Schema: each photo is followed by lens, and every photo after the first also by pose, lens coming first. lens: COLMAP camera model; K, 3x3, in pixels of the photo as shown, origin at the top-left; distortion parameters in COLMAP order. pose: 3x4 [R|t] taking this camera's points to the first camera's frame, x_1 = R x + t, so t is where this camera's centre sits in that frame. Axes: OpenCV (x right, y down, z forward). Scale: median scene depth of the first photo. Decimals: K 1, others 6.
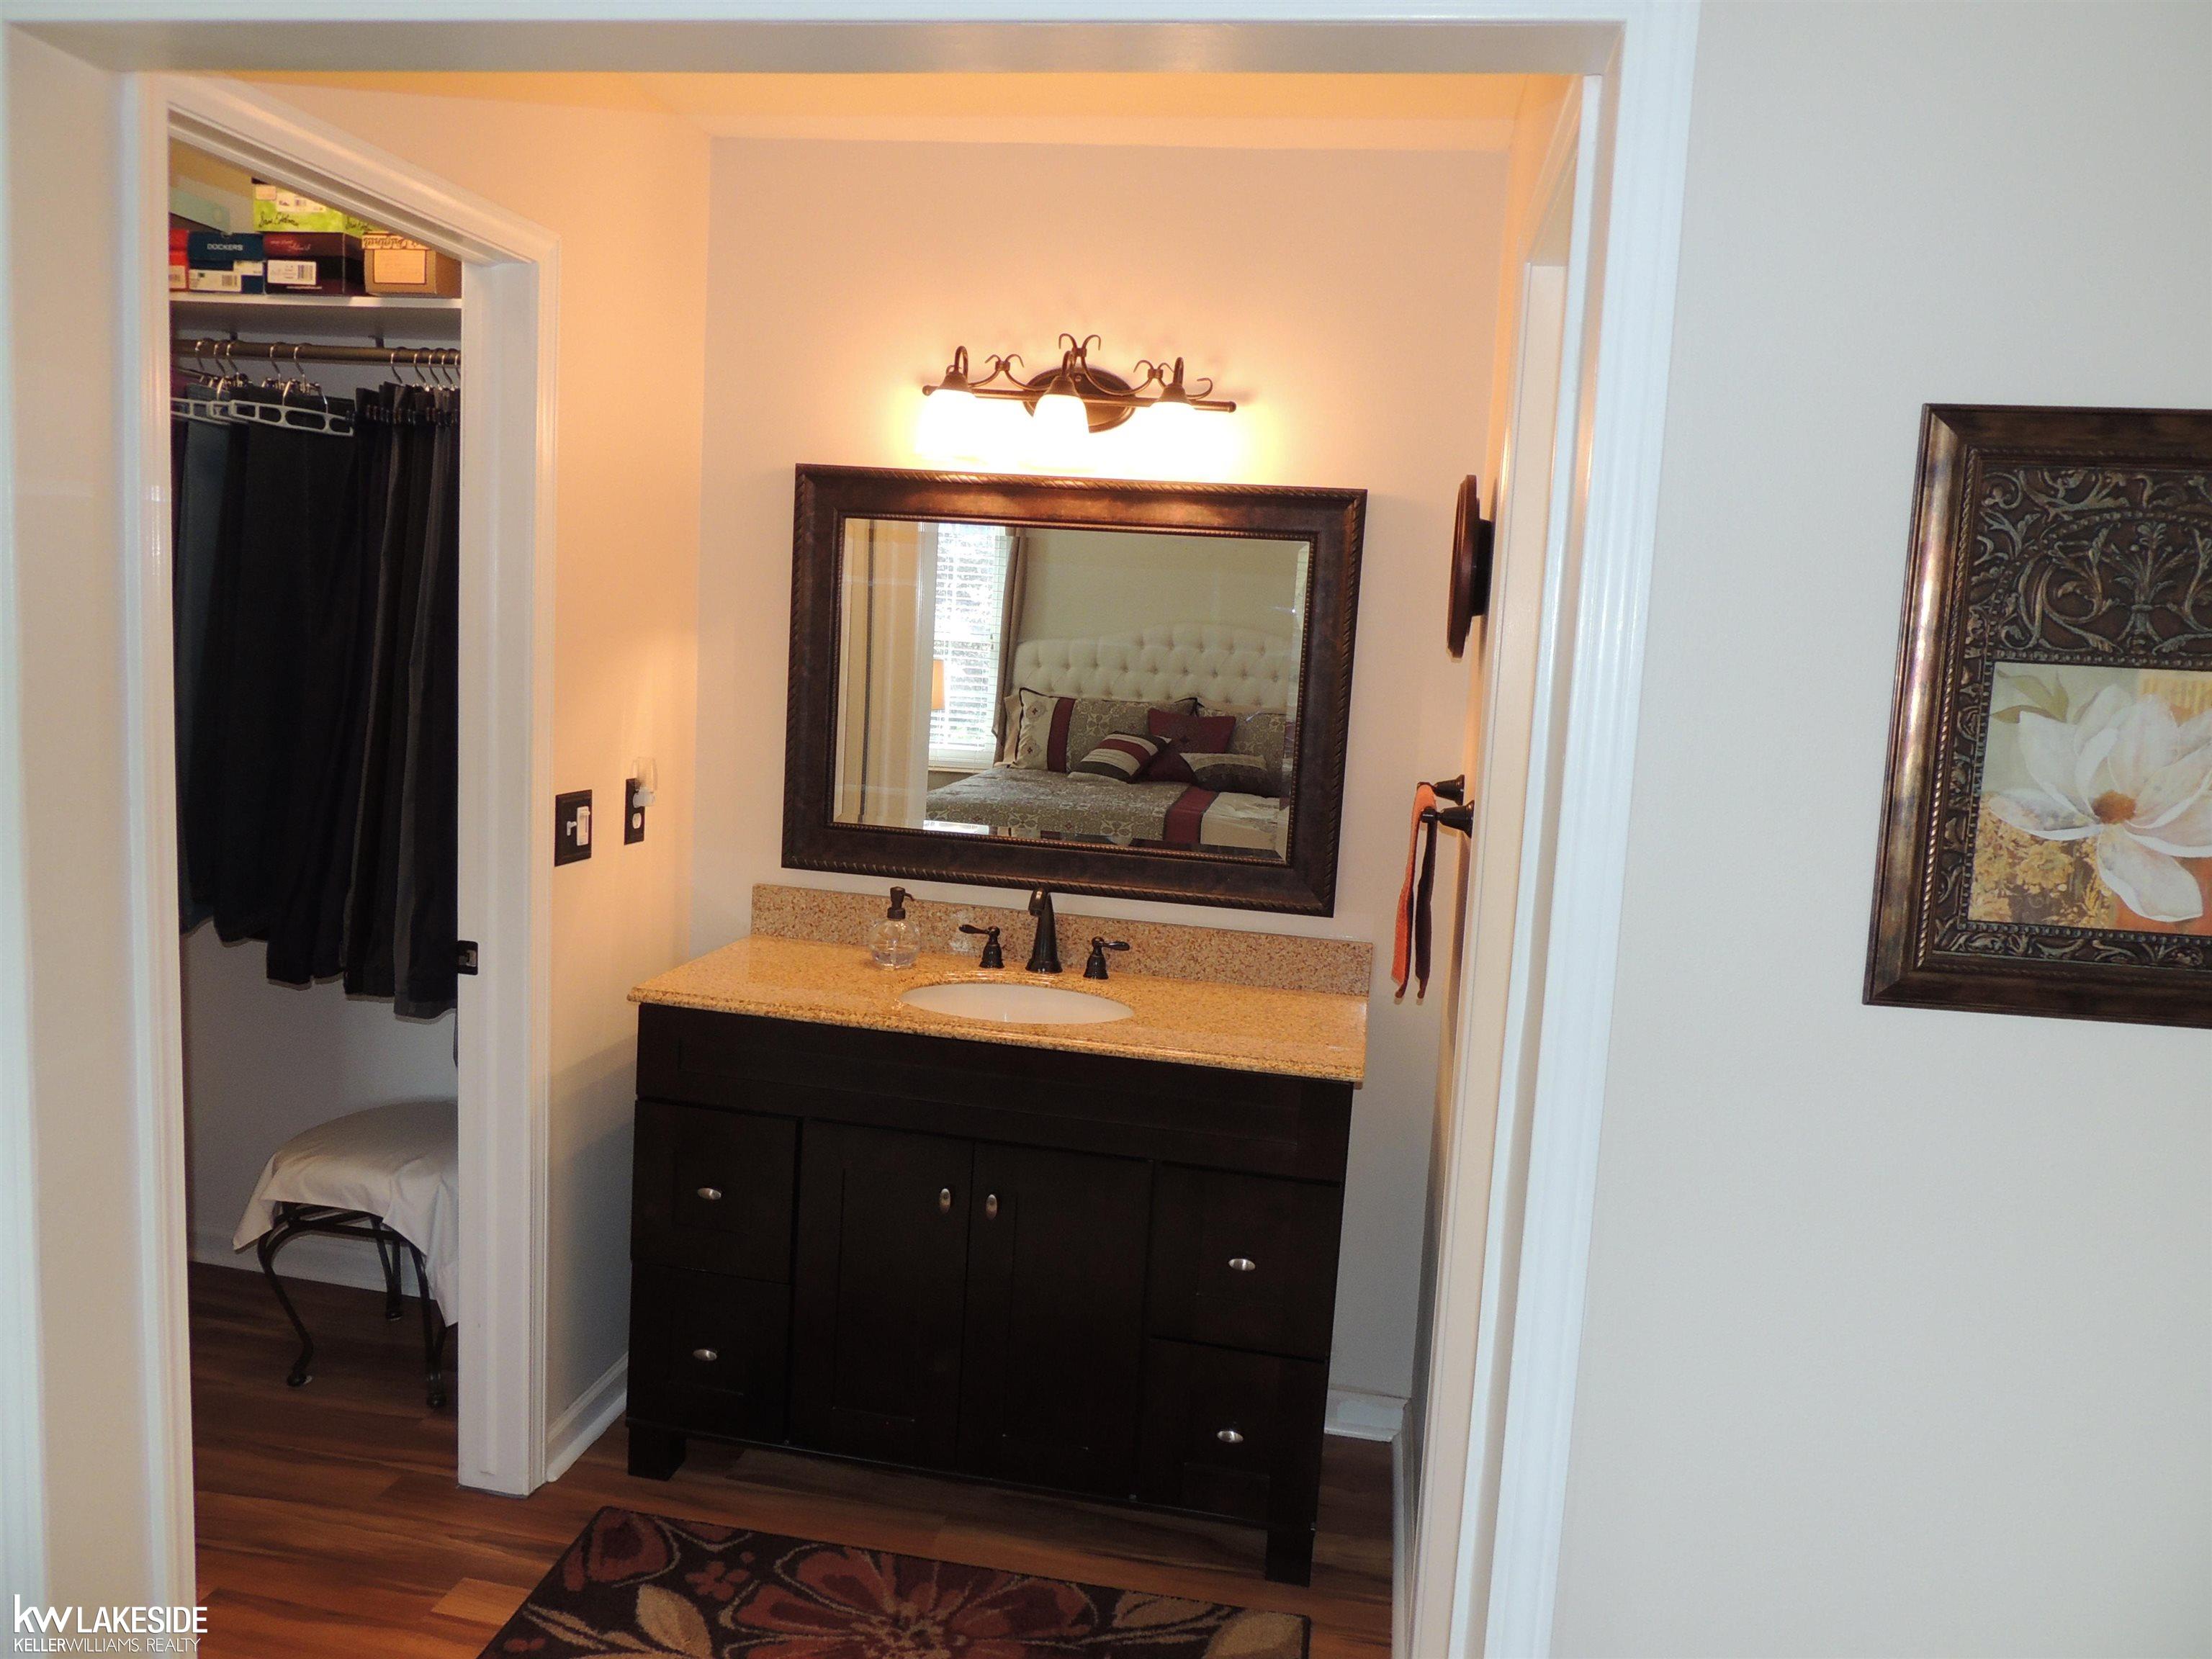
lens RADIAL K [[1571.8, 0, 1103.1], [0, 1571.8, 826.0], [0, 0, 1]] dist [-0.024261, 0.002004]
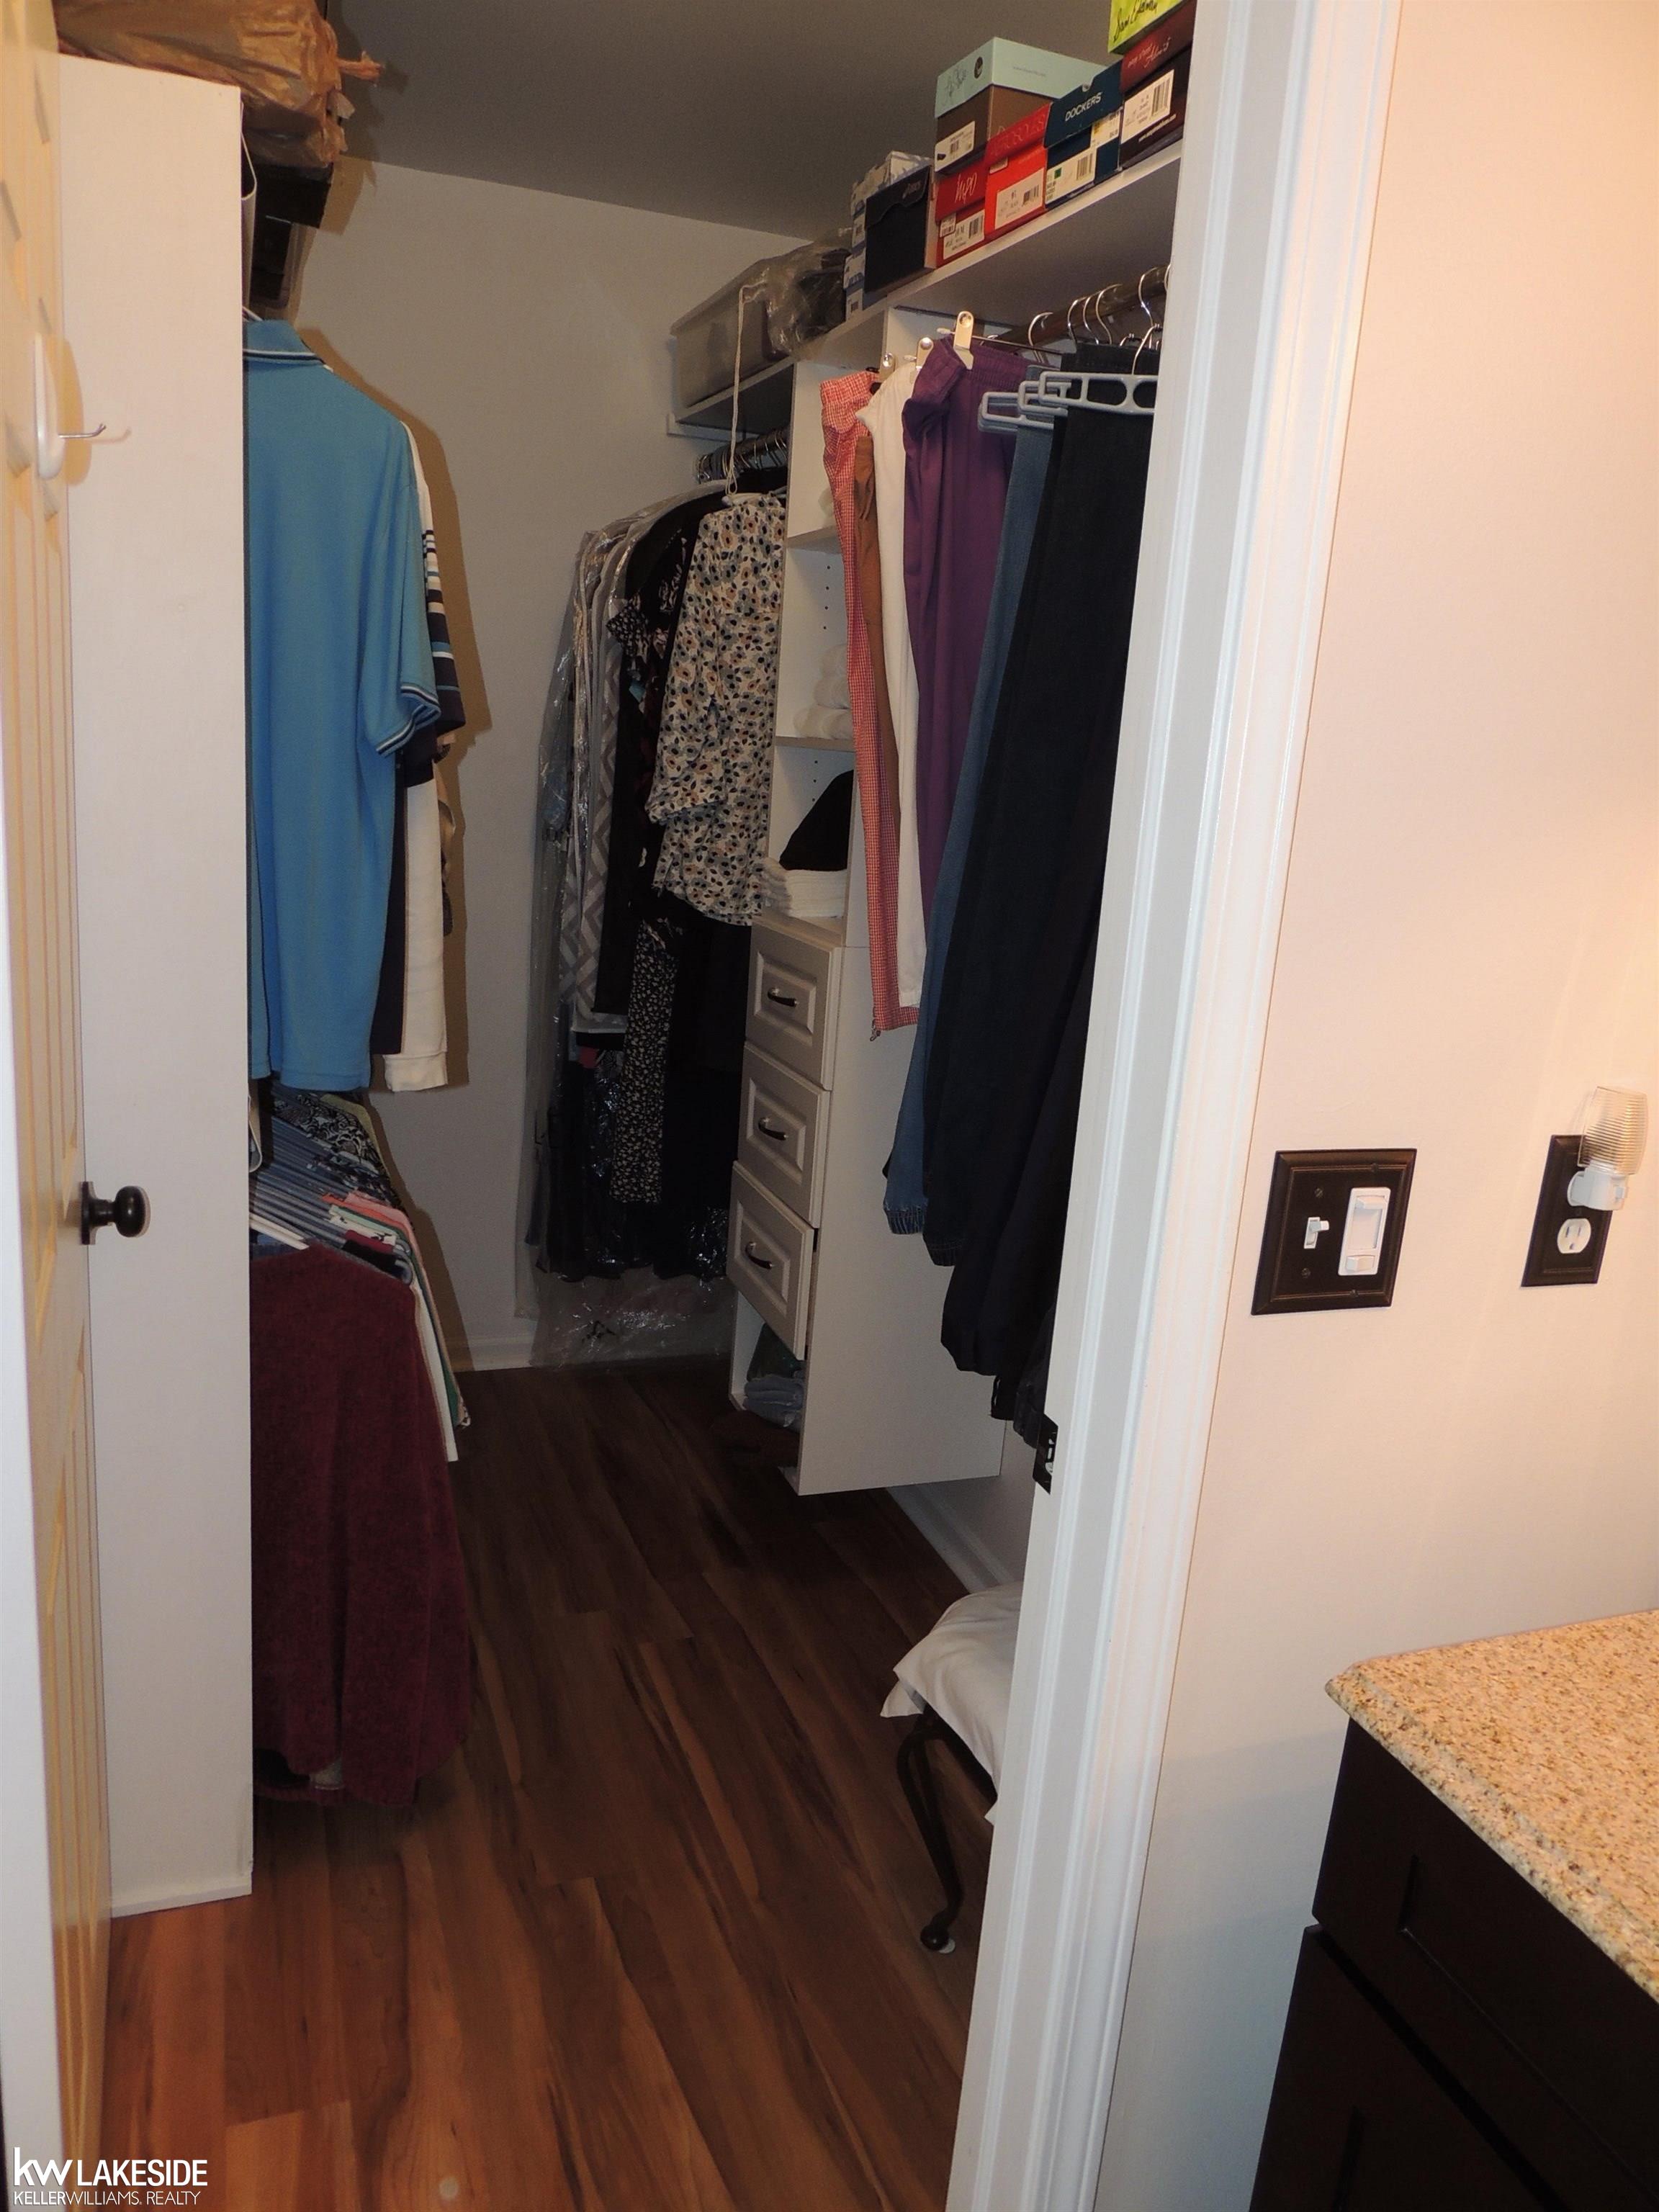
lens RADIAL K [[1571.8, 0, 820.1], [0, 1571.8, 1107.6], [0, 0, 1]] dist [-0.024261, 0.002004]
pose [[0.506322, 0.177226, -0.843937, -0.058382], [-0.146174, 0.982130, 0.118549, -0.060941], [0.849865, 0.063337, 0.523180, 0.654860]]
